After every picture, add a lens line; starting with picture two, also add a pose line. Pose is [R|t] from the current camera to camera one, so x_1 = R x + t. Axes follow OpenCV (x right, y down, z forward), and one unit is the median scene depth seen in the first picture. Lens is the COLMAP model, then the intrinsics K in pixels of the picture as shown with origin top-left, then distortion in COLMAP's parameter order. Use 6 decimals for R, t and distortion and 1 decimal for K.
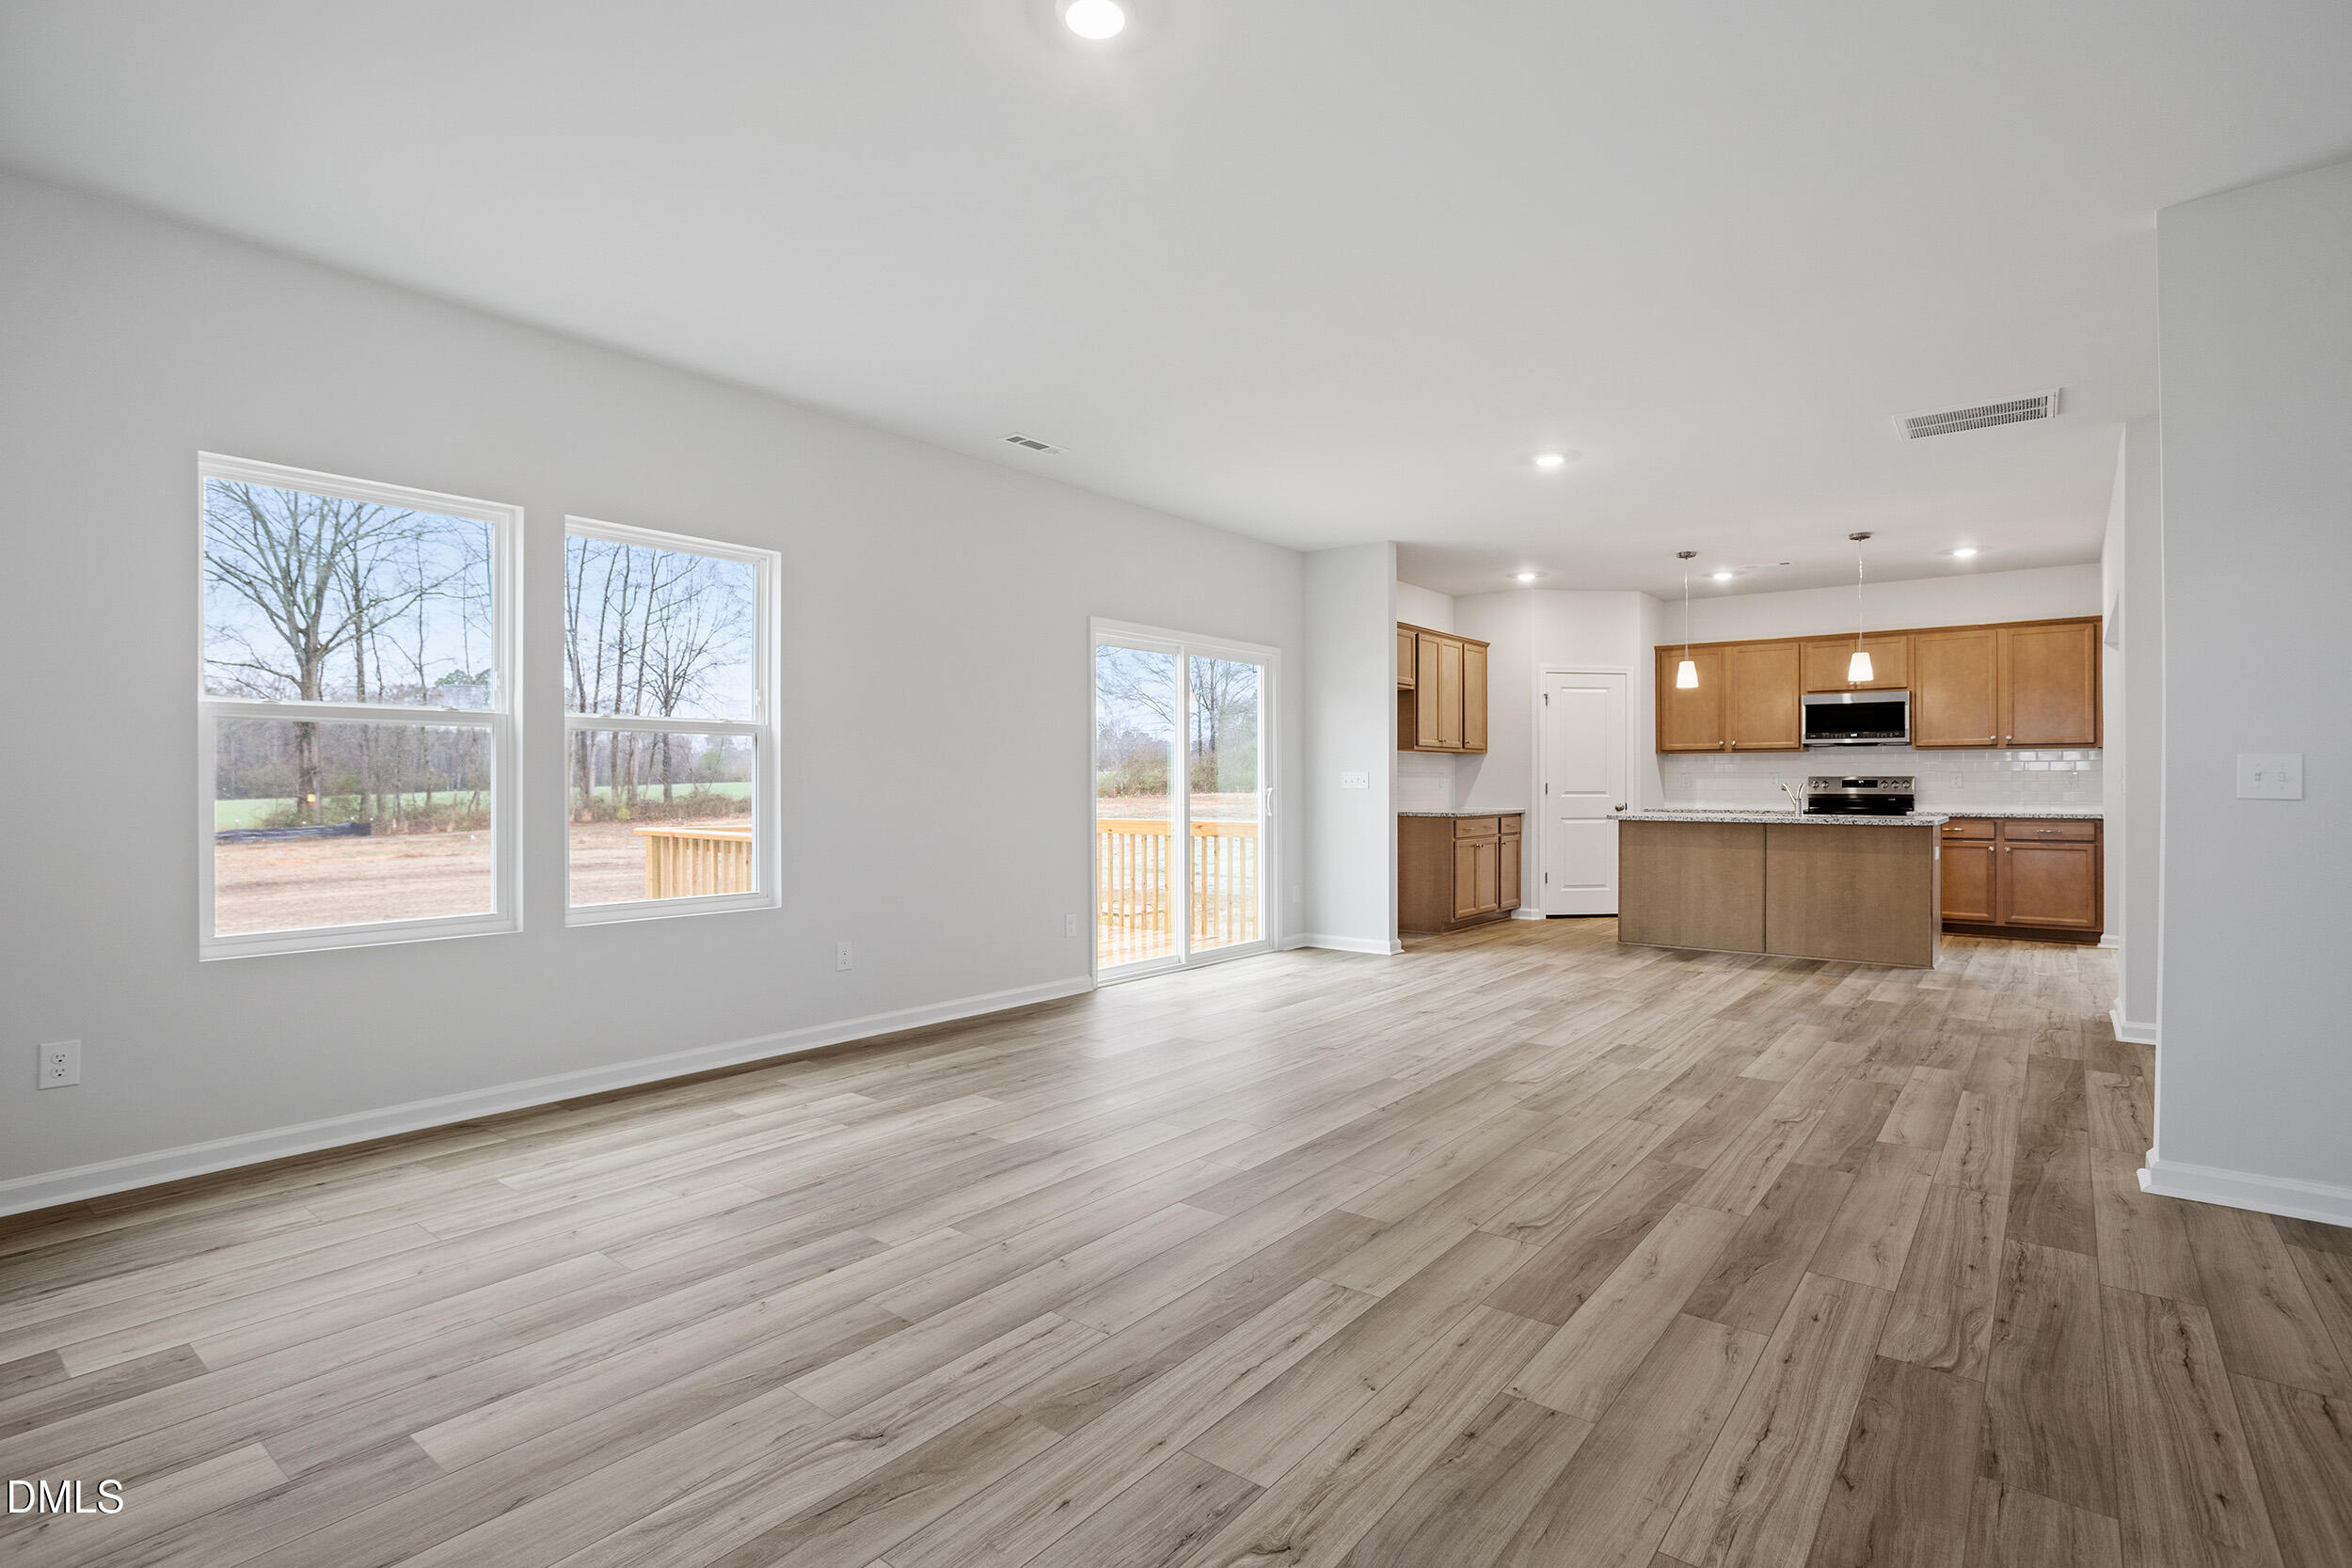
lens RADIAL K [[1138.3, 0, 1168.6], [0, 1138.3, 787.4], [0, 0, 1]] dist [-0.054713, 0.032187]
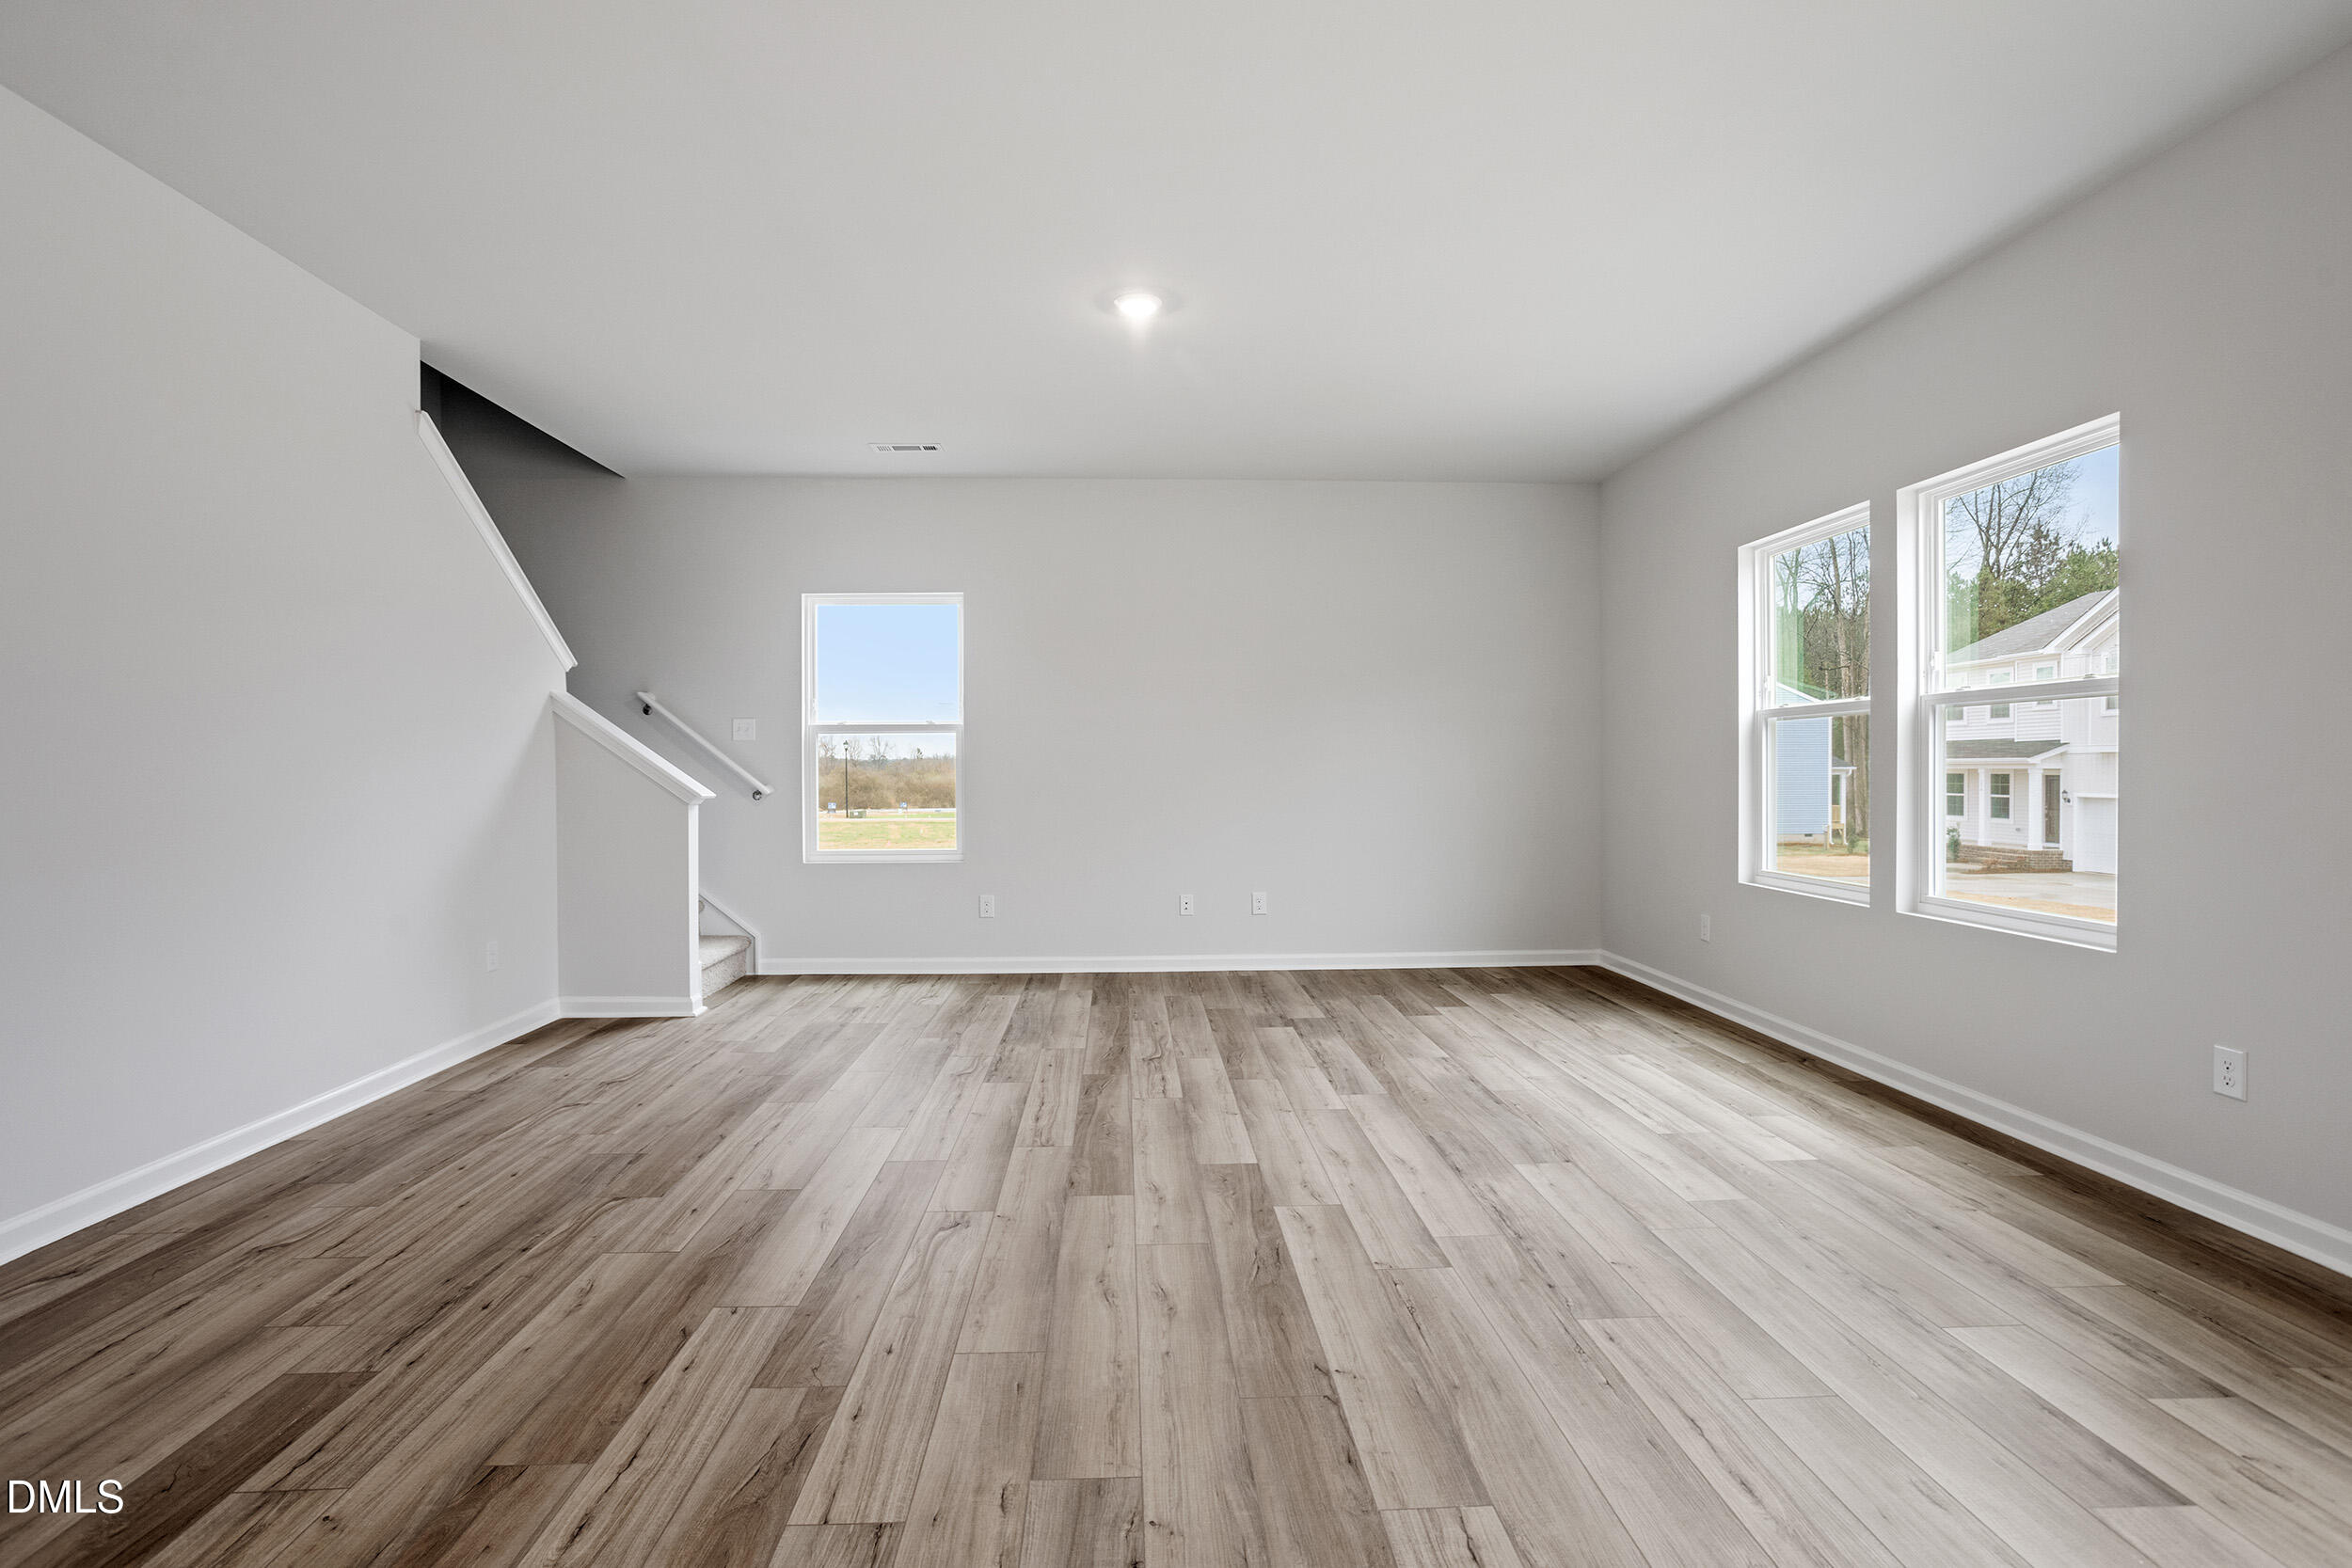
lens RADIAL K [[1138.3, 0, 1168.6], [0, 1138.3, 787.4], [0, 0, 1]] dist [-0.054713, 0.032187]
pose [[-0.754257, 0.014703, -0.656415, 0.718145], [0.001449, 0.999784, 0.020729, -0.005464], [0.656578, 0.014684, -0.754115, 1.640926]]
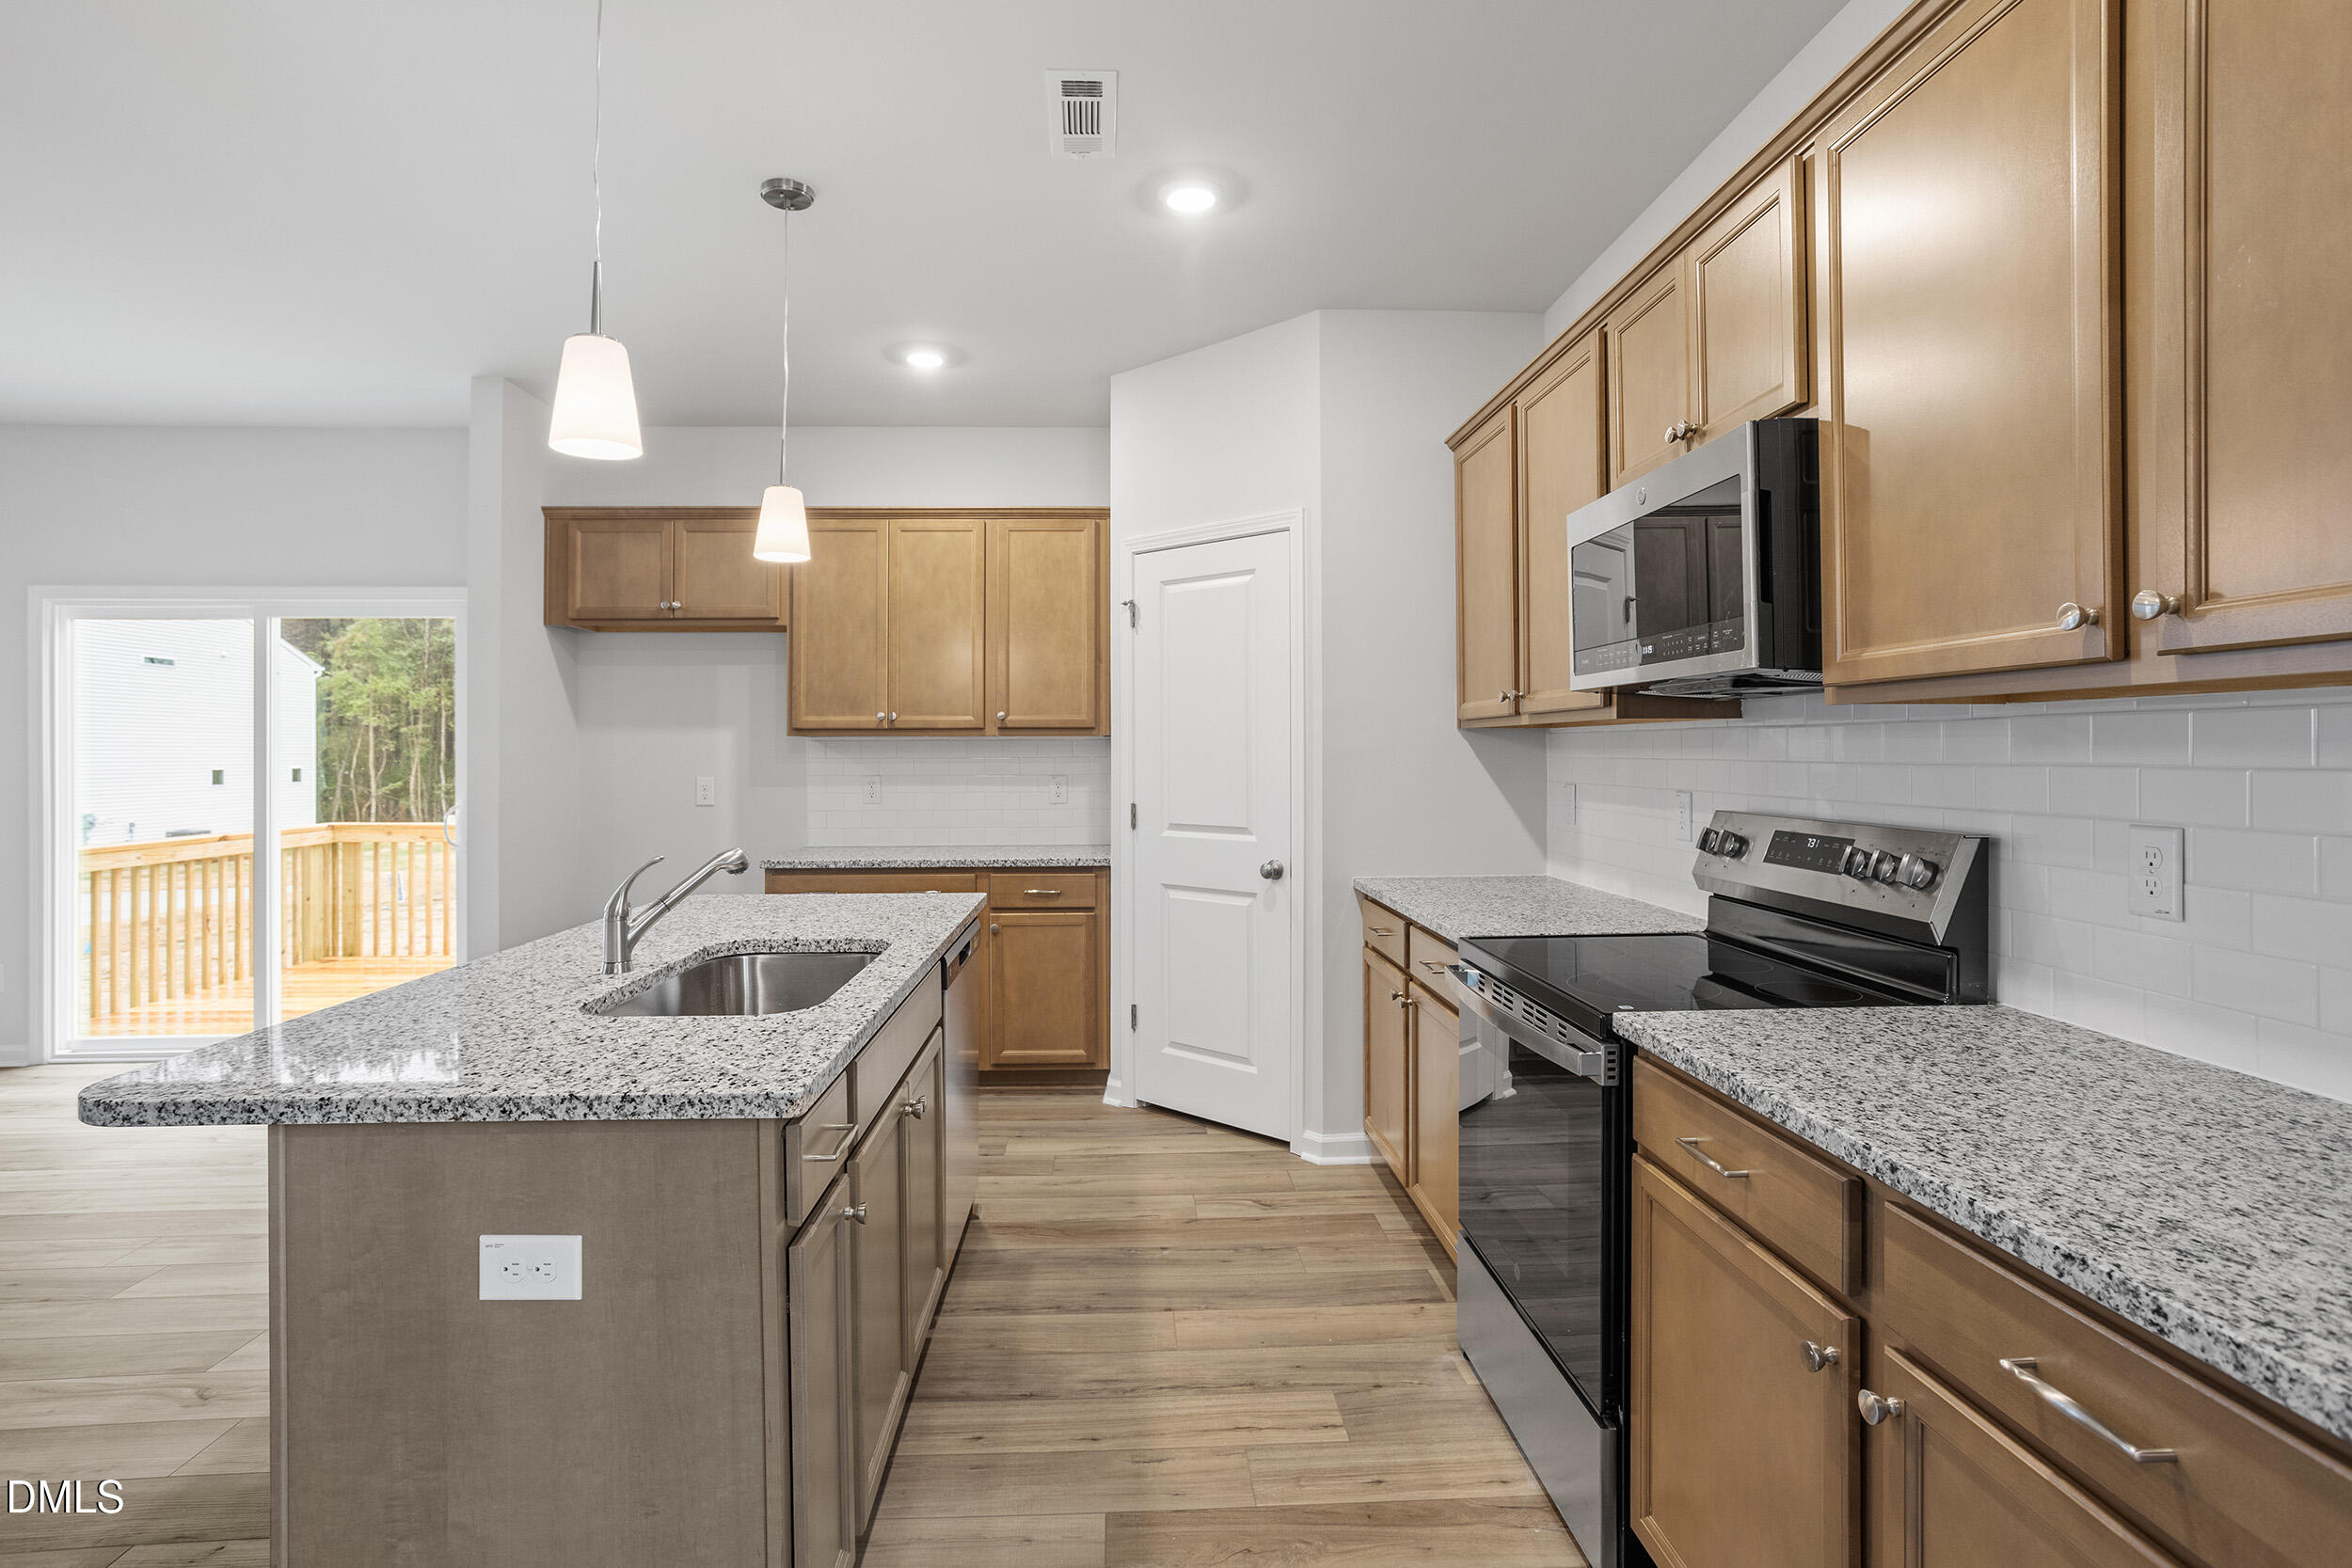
lens RADIAL K [[1150.8, 0, 1168.4], [0, 1150.8, 758.4], [0, 0, 1]] dist [-0.058296, 0.034885]
pose [[0.657380, 0.002978, -0.753554, 1.973718], [0.000115, 0.999992, 0.004052, -0.066531], [0.753560, -0.002750, 0.657374, 2.067727]]
